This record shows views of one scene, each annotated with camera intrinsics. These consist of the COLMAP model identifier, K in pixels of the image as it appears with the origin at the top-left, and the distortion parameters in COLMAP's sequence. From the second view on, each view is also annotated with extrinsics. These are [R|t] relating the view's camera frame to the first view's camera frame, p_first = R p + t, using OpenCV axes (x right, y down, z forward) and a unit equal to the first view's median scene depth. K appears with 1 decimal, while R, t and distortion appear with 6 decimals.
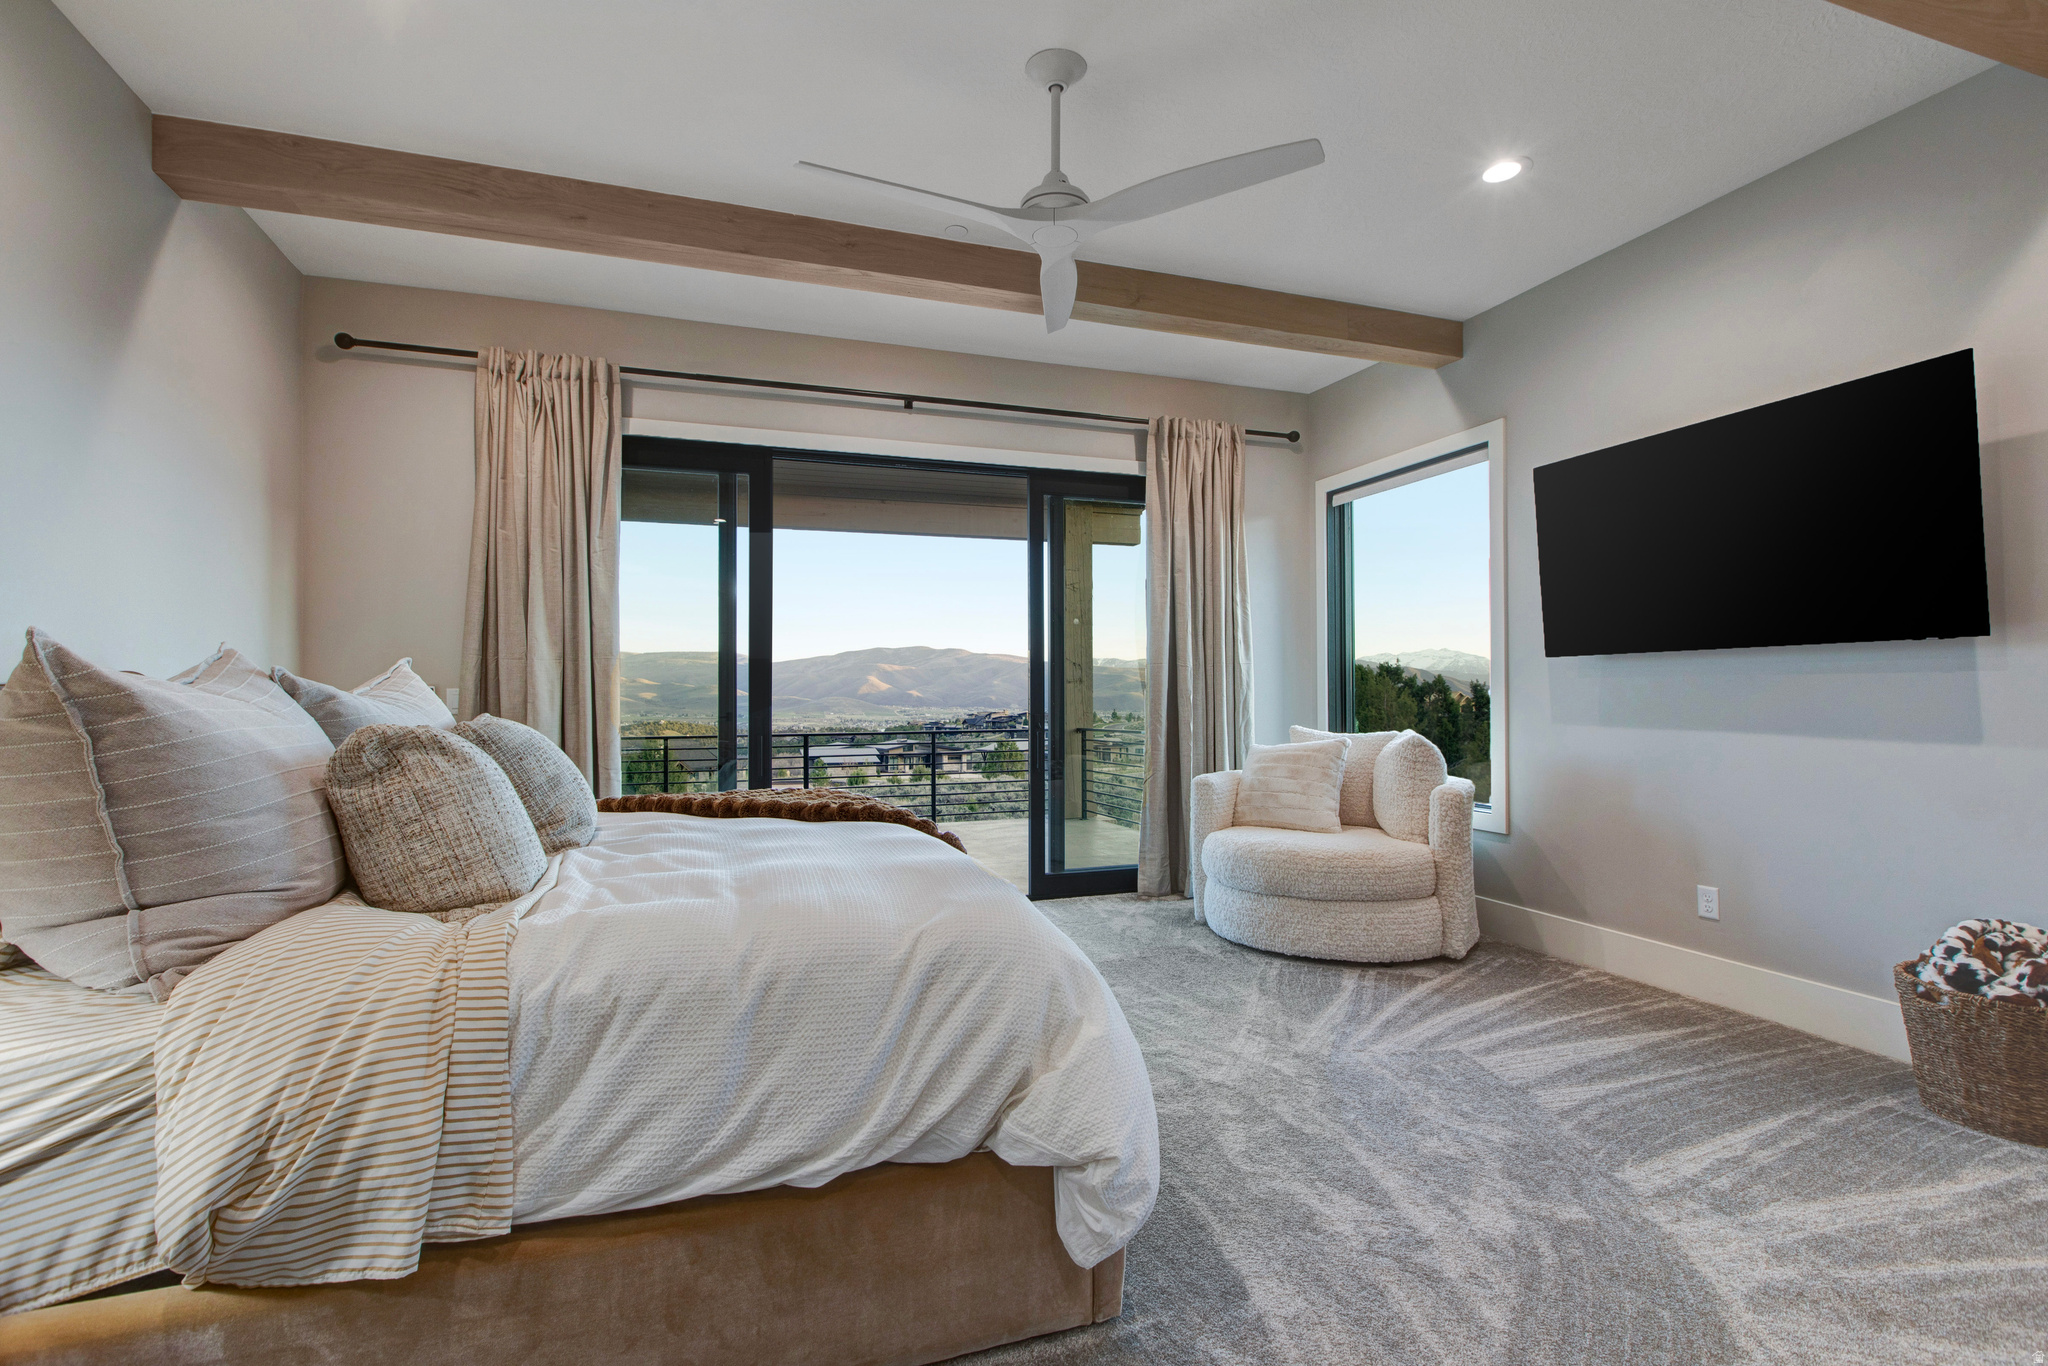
lens RADIAL K [[915.5, 0, 976.3], [0, 915.5, 669.6], [0, 0, 1]] dist [-0.001091, -0.000226]
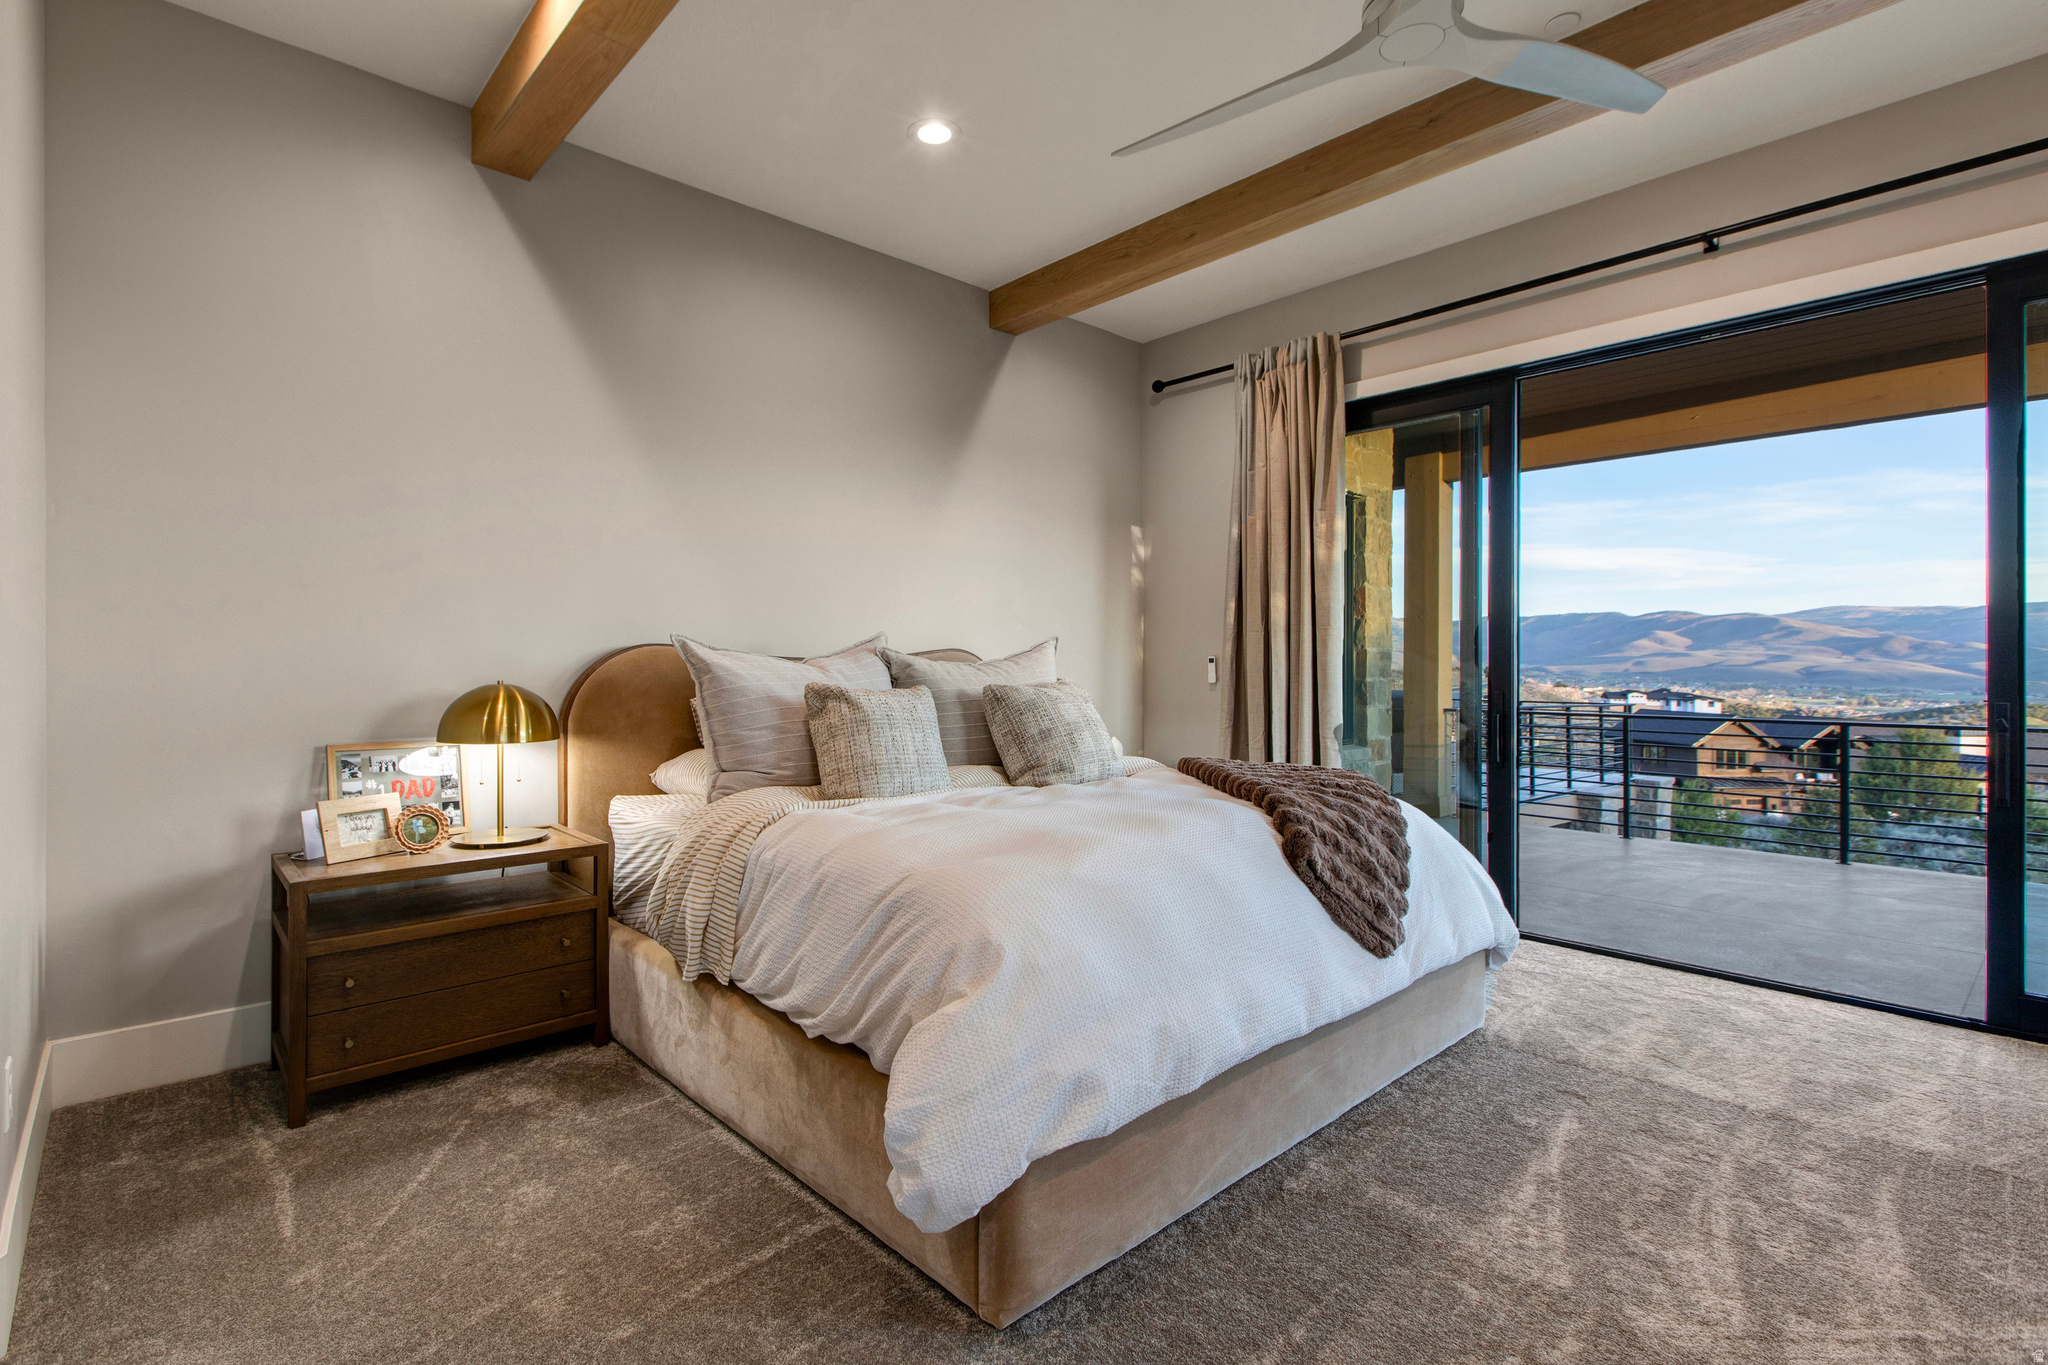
lens RADIAL K [[915.5, 0, 976.3], [0, 915.5, 669.1], [0, 0, 1]] dist [-0.001091, -0.000226]
pose [[0.421639, 0.006721, -0.906739, 0.357693], [0.024294, 0.999530, 0.018705, 0.004943], [0.906438, -0.029915, 0.421277, 0.216639]]
